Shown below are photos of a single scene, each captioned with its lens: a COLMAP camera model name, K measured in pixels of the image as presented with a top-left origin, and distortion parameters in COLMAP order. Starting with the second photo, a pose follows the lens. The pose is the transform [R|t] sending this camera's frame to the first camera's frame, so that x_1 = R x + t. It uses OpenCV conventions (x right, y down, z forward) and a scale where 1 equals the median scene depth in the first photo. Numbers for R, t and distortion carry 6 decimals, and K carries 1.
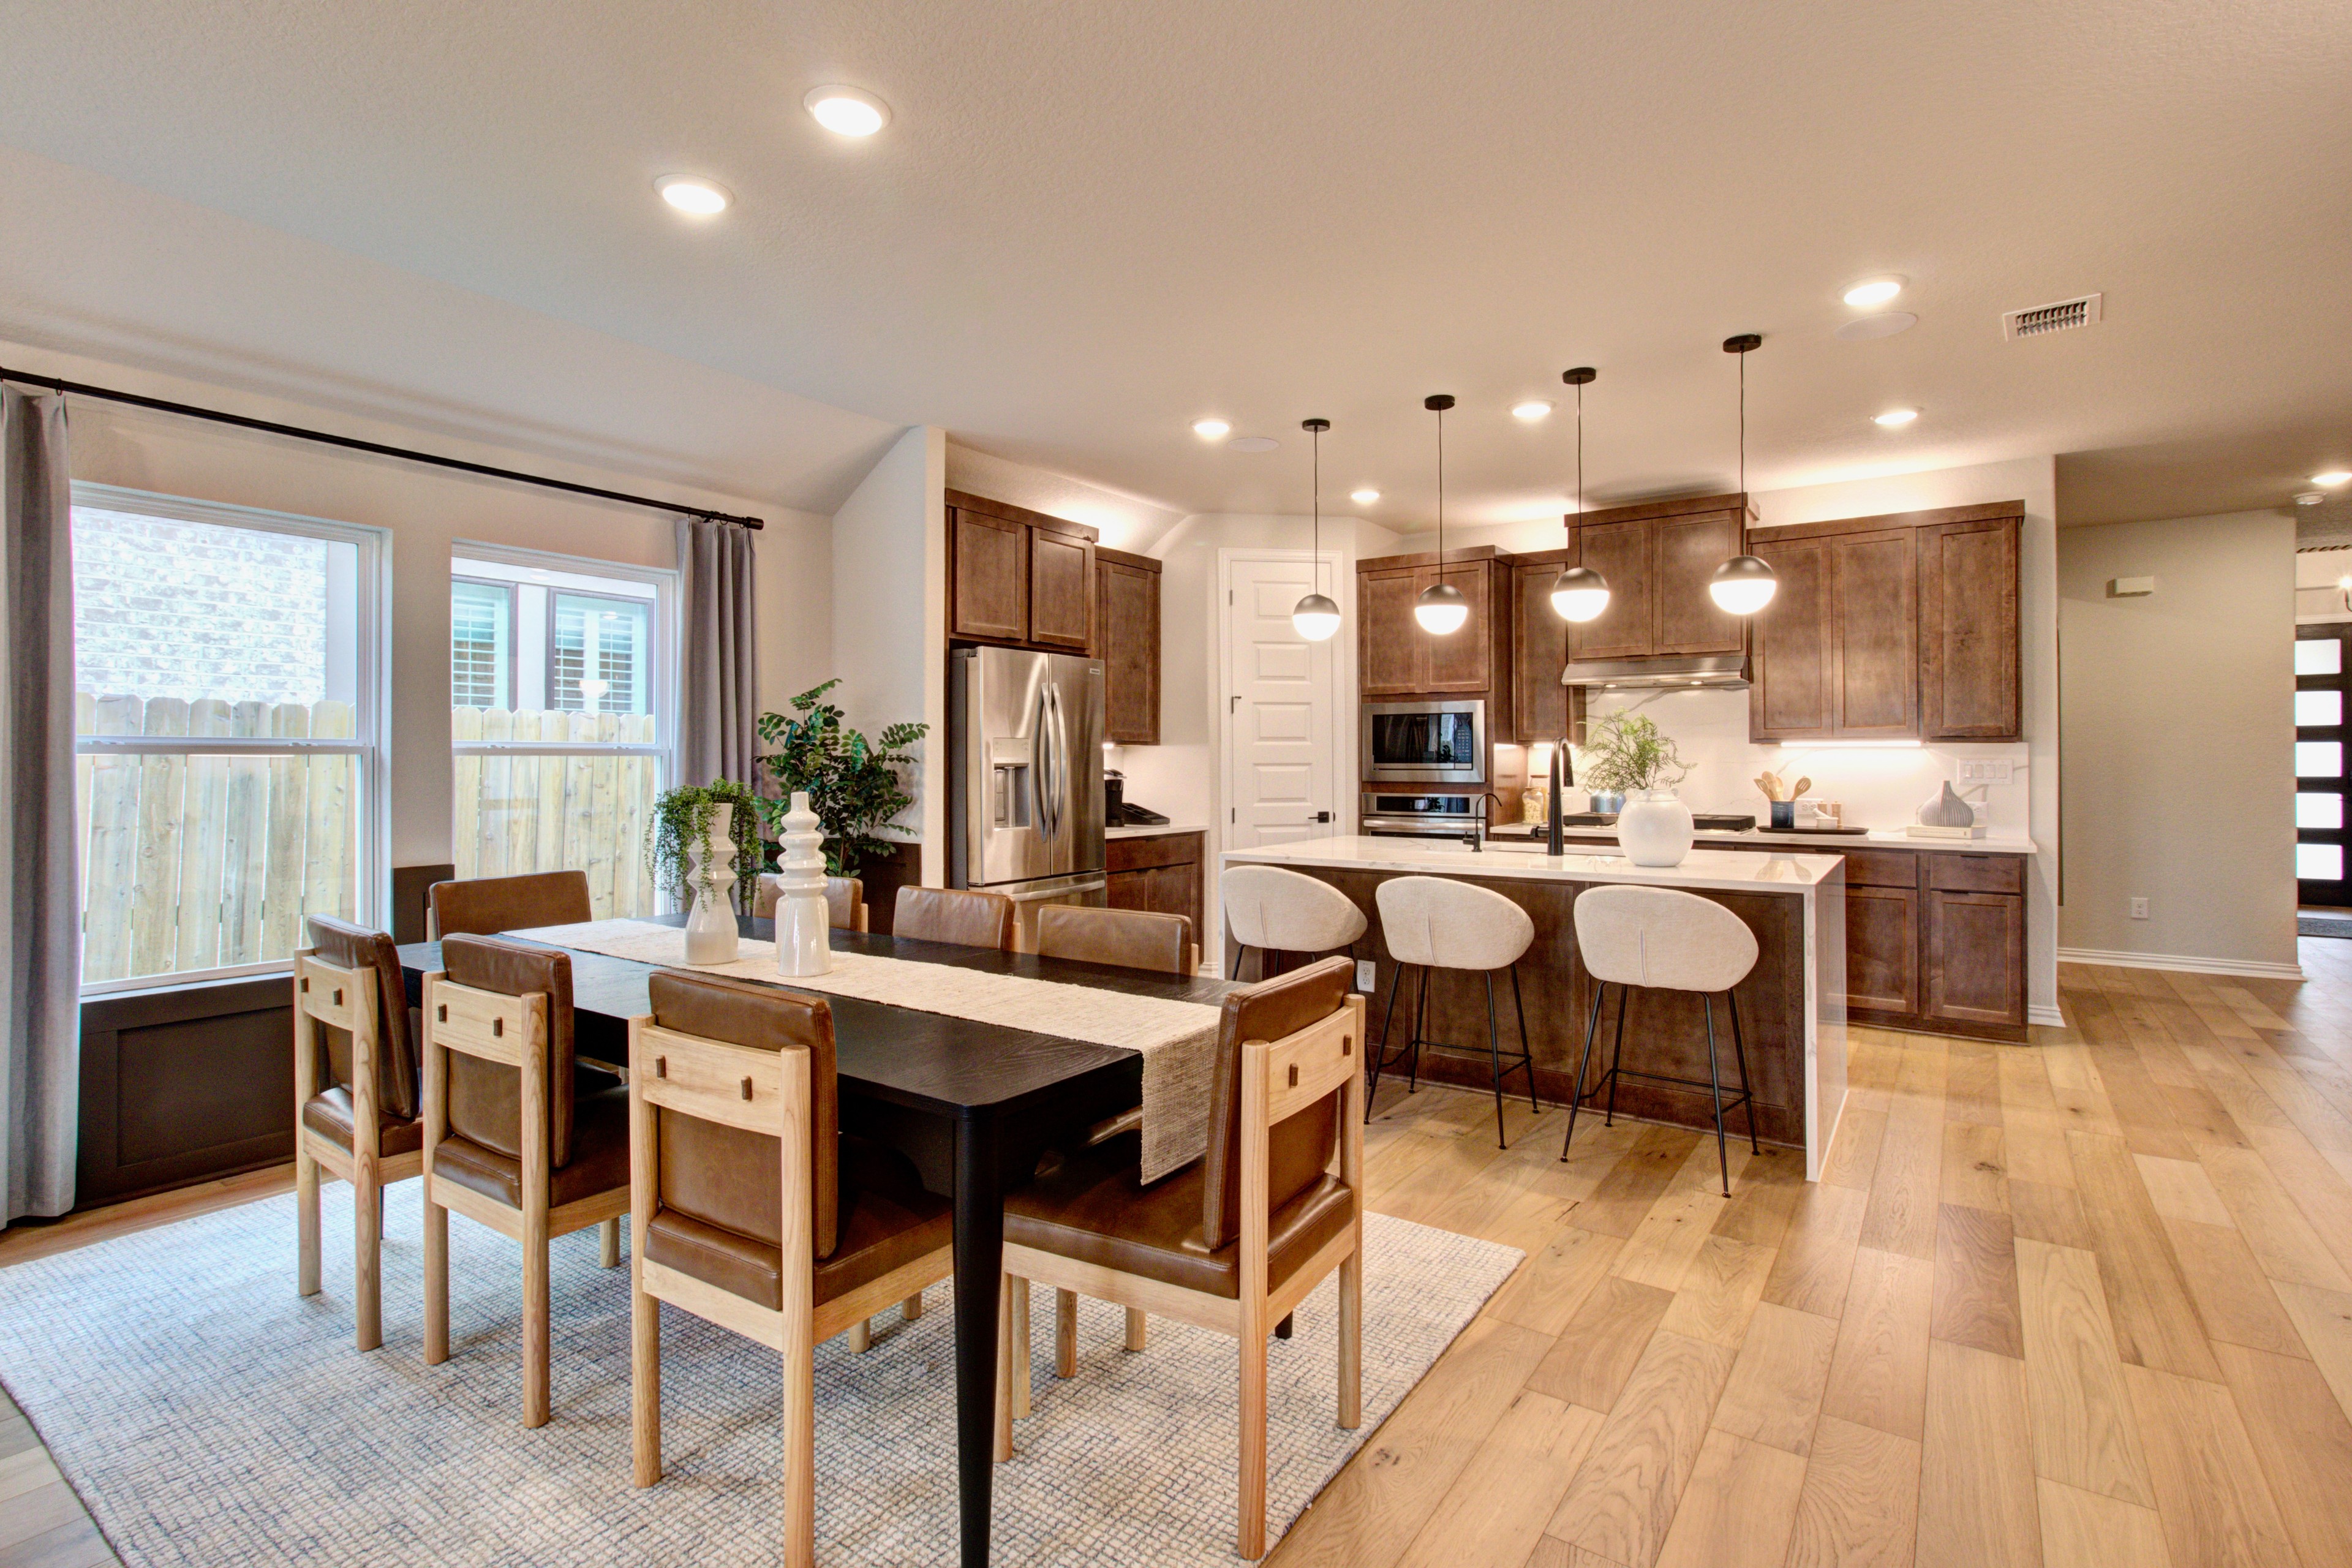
lens RADIAL K [[1120.7, 0, 1179.9], [0, 1120.7, 756.2], [0, 0, 1]] dist [0.001301, 0.000245]
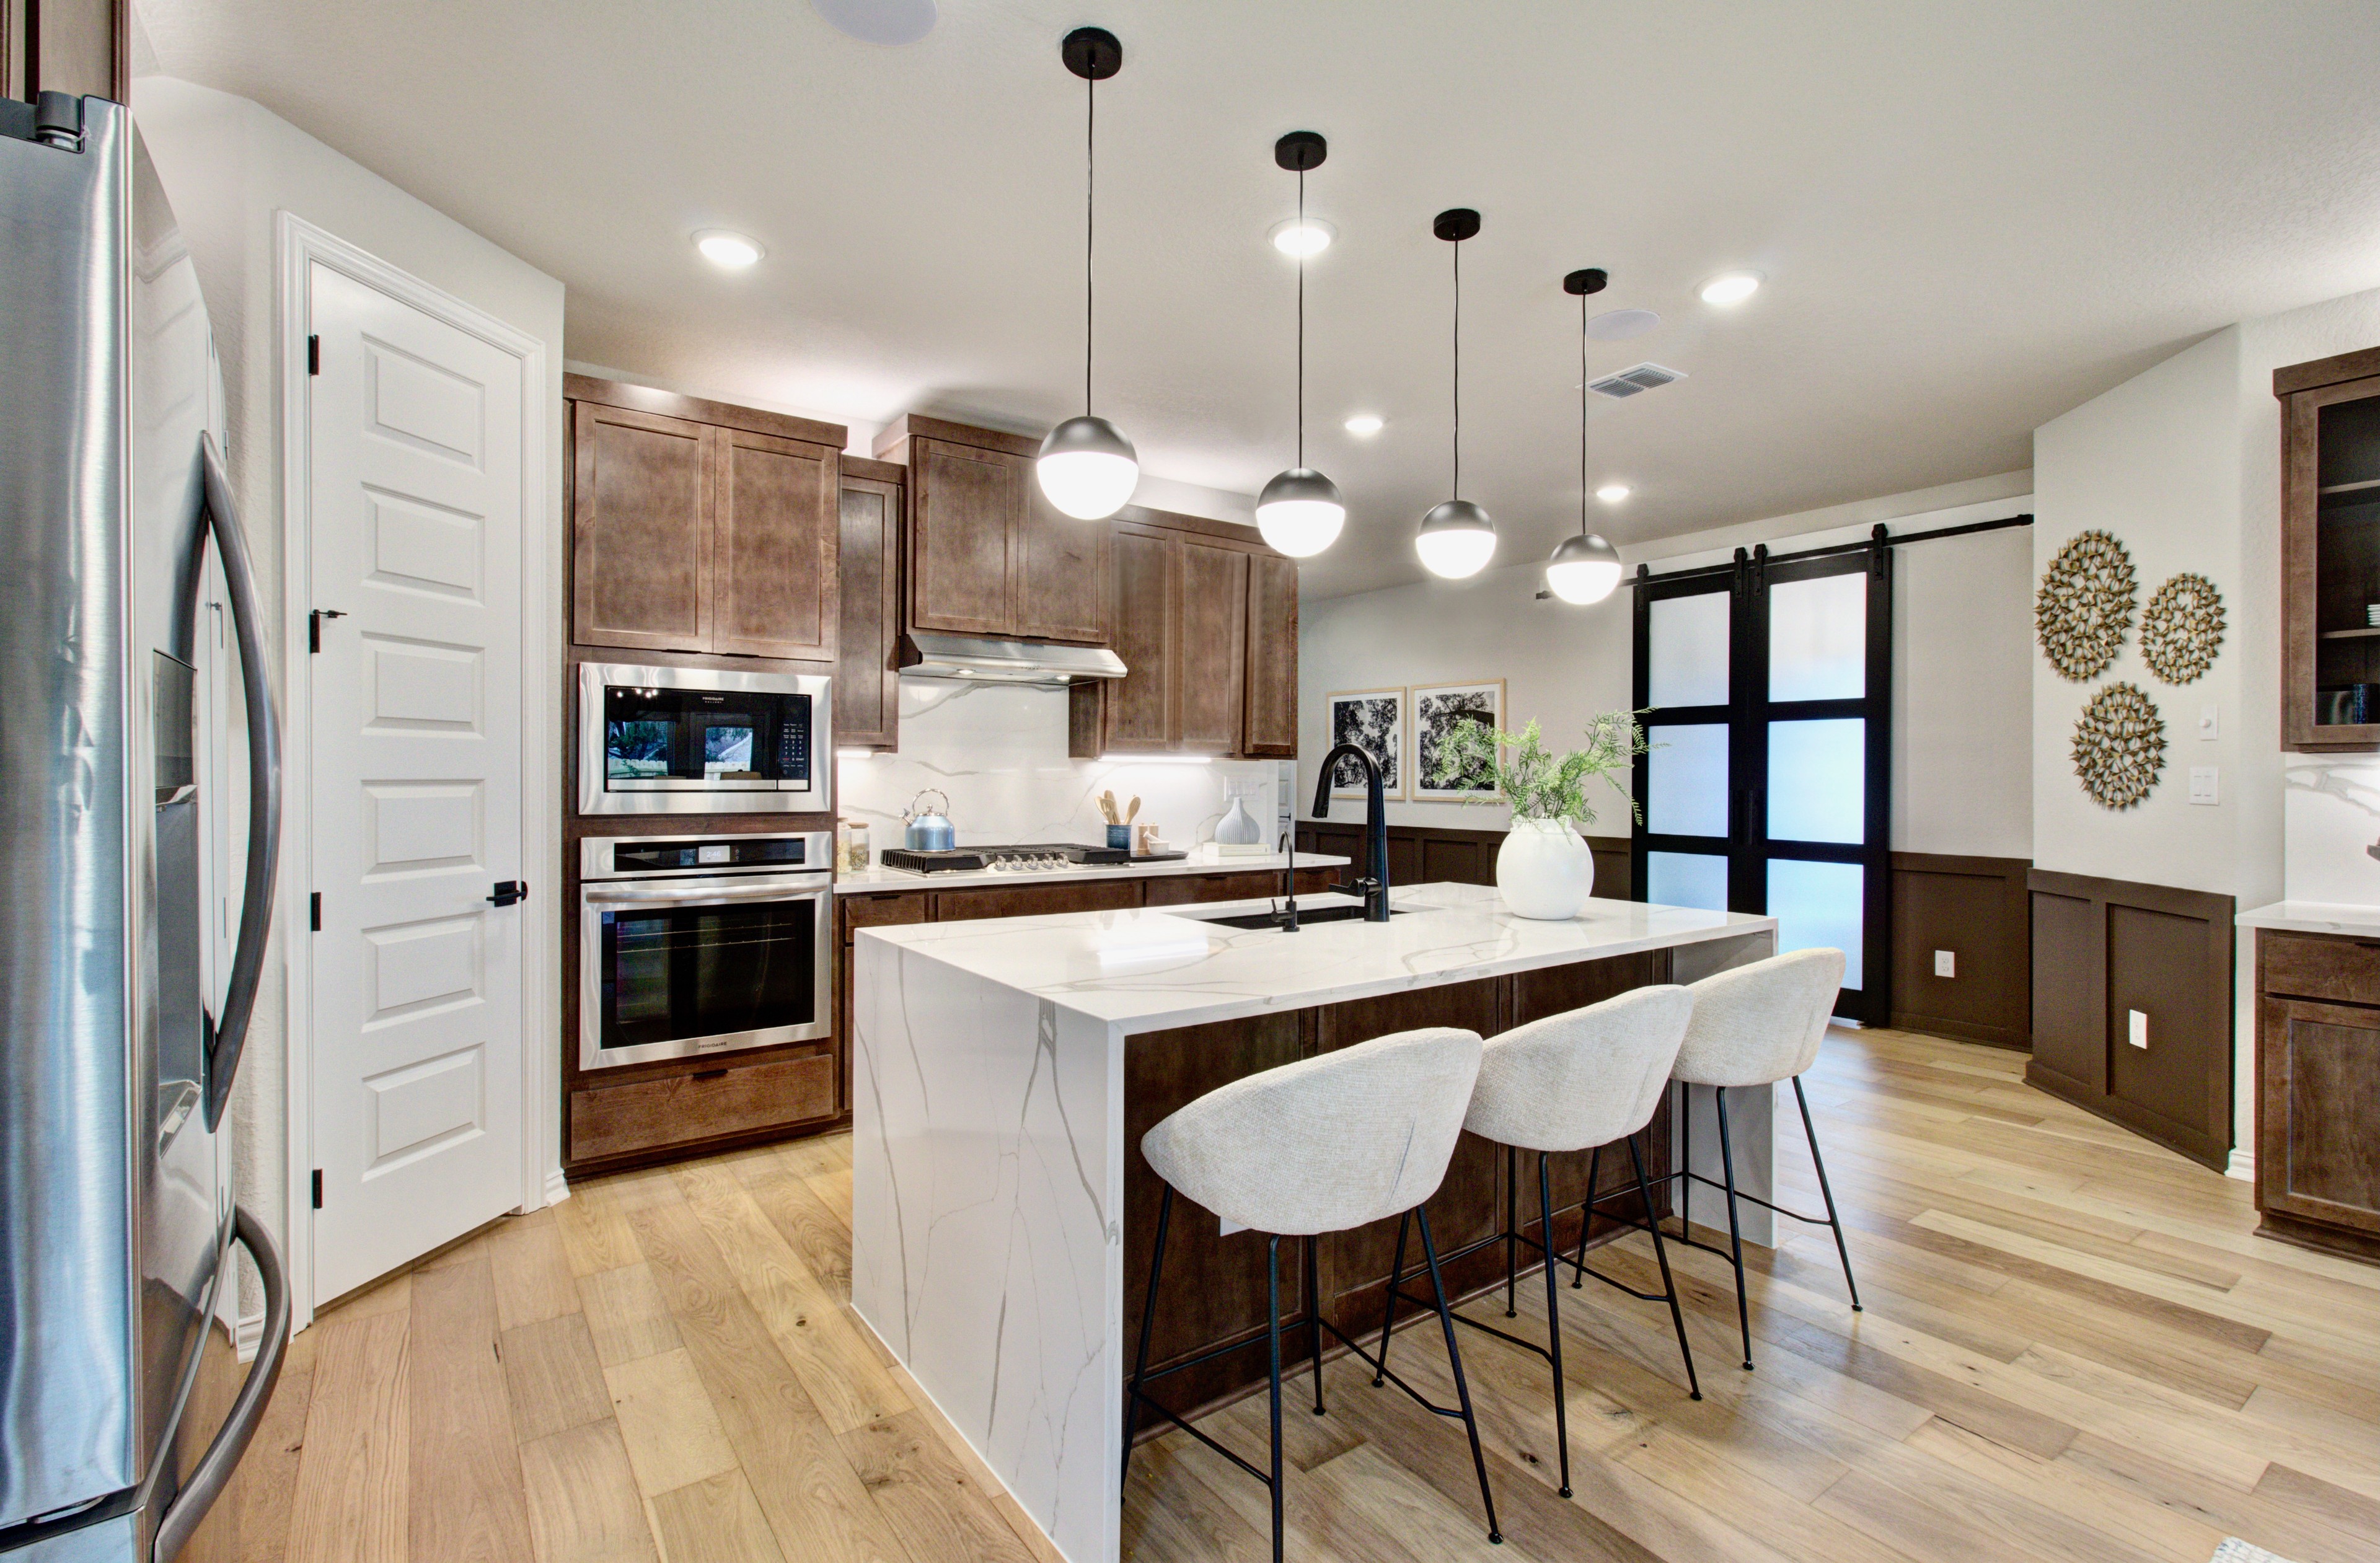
lens RADIAL K [[1088.1, 0, 1178.1], [0, 1088.1, 776.6], [0, 0, 1]] dist [-0.062949, 0.040926]
pose [[0.331643, 0.002380, 0.943402, -0.250064], [-0.008905, 0.999960, 0.000608, 0.002798], [-0.943363, -0.008603, 0.331651, 0.727389]]
